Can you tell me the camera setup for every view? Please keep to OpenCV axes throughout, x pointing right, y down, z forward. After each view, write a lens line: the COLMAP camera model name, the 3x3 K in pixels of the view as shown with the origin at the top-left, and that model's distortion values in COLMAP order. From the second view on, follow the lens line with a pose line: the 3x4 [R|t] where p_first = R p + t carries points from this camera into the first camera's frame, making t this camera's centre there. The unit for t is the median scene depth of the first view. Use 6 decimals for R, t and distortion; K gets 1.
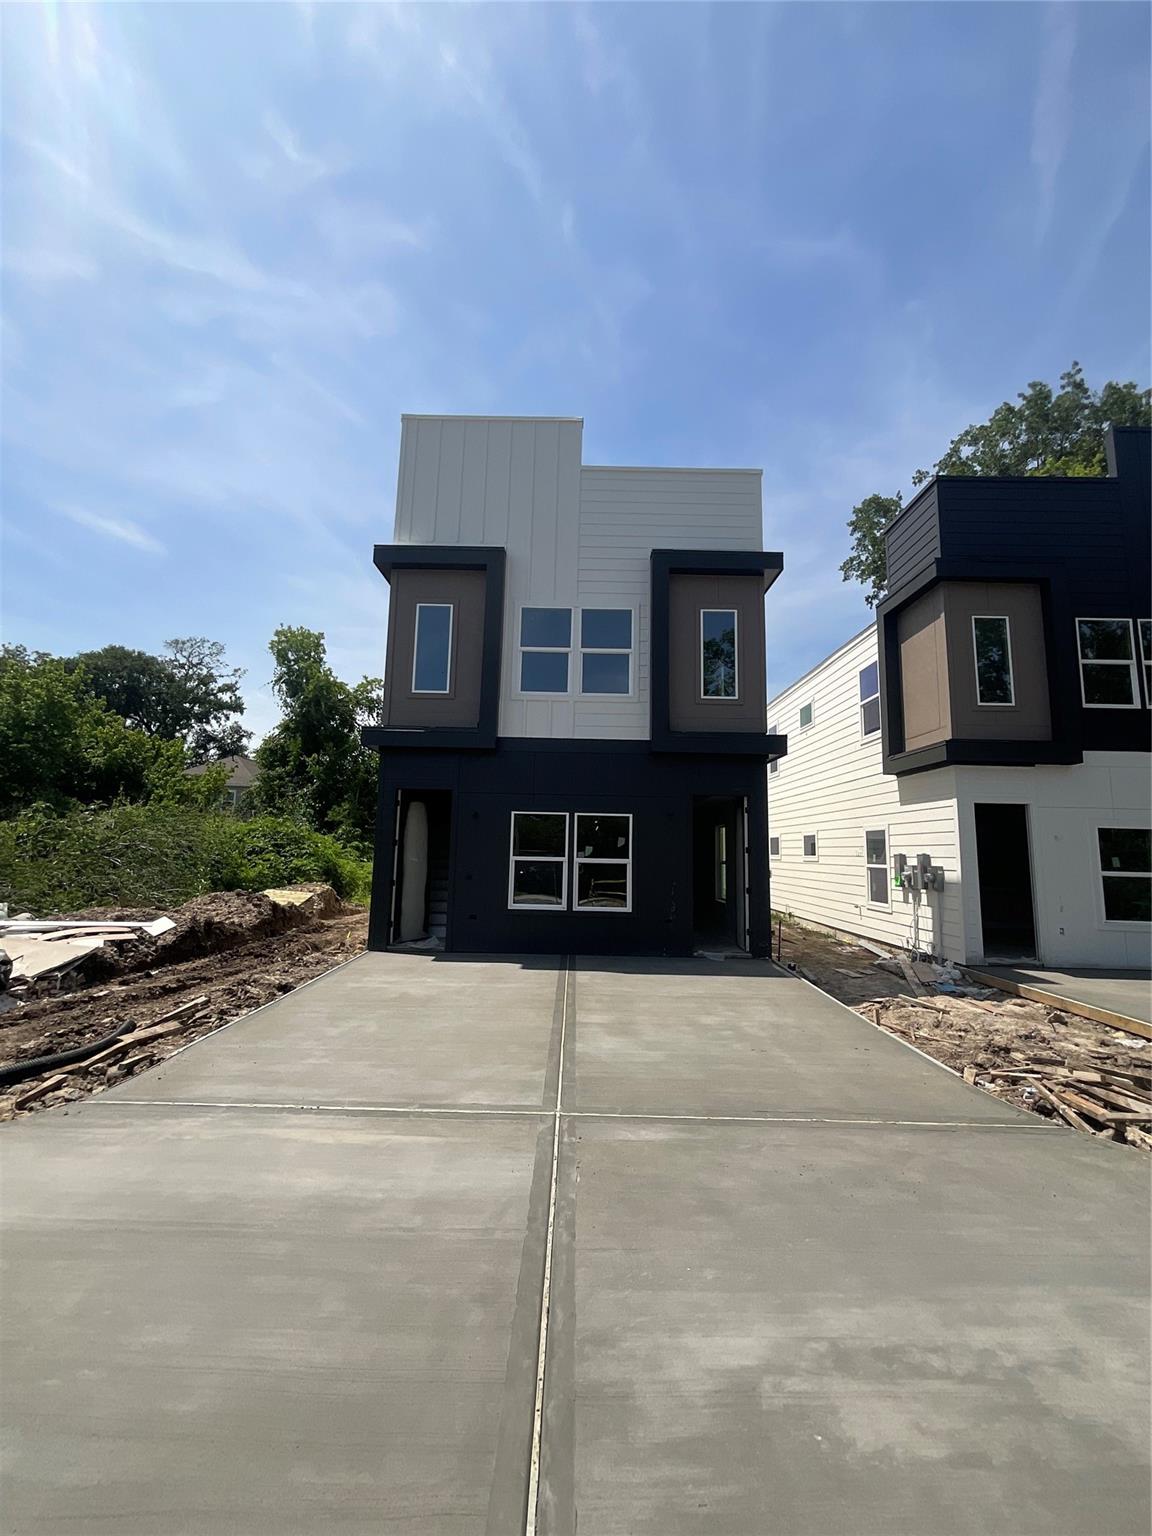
lens RADIAL K [[627.2, 0, 577.5], [0, 627.2, 765.9], [0, 0, 1]] dist [-0.004884, -0.000752]
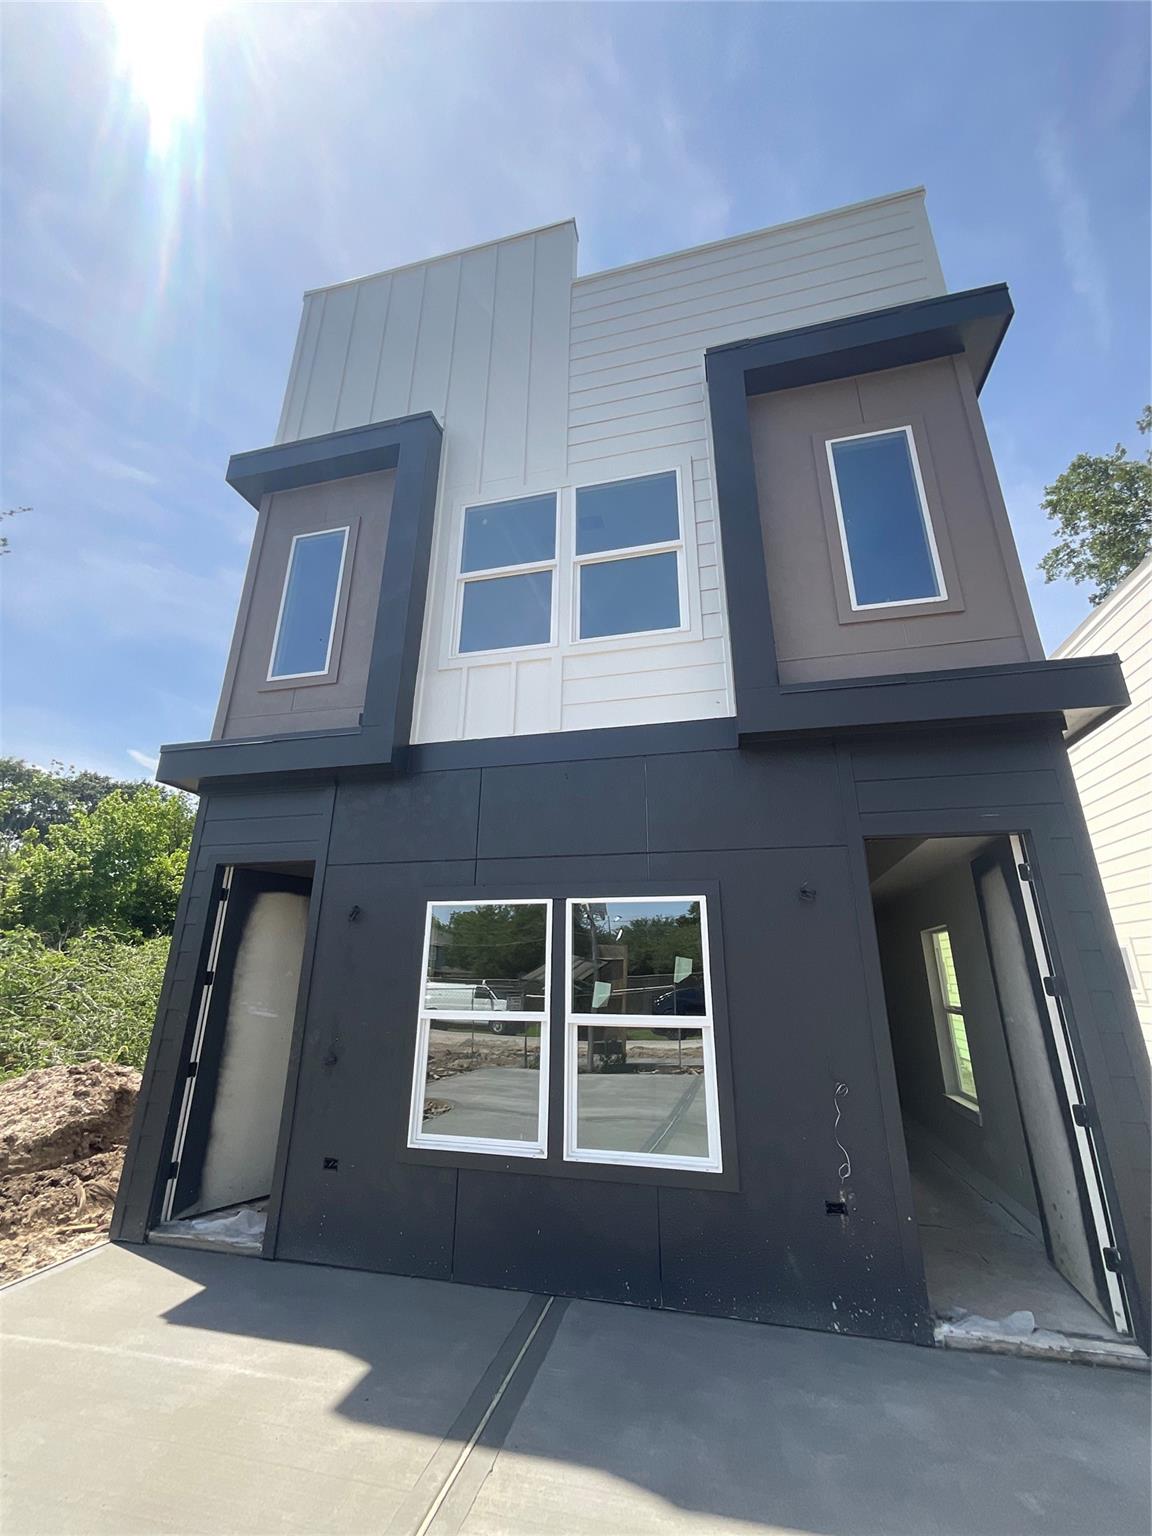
lens RADIAL K [[627.2, 0, 573.8], [0, 627.2, 768.8], [0, 0, 1]] dist [-0.004884, -0.000752]
pose [[0.969958, -0.091011, -0.225606, 0.104080], [0.046711, 0.979803, -0.194435, 0.072697], [0.238745, 0.178056, 0.954619, 0.593361]]
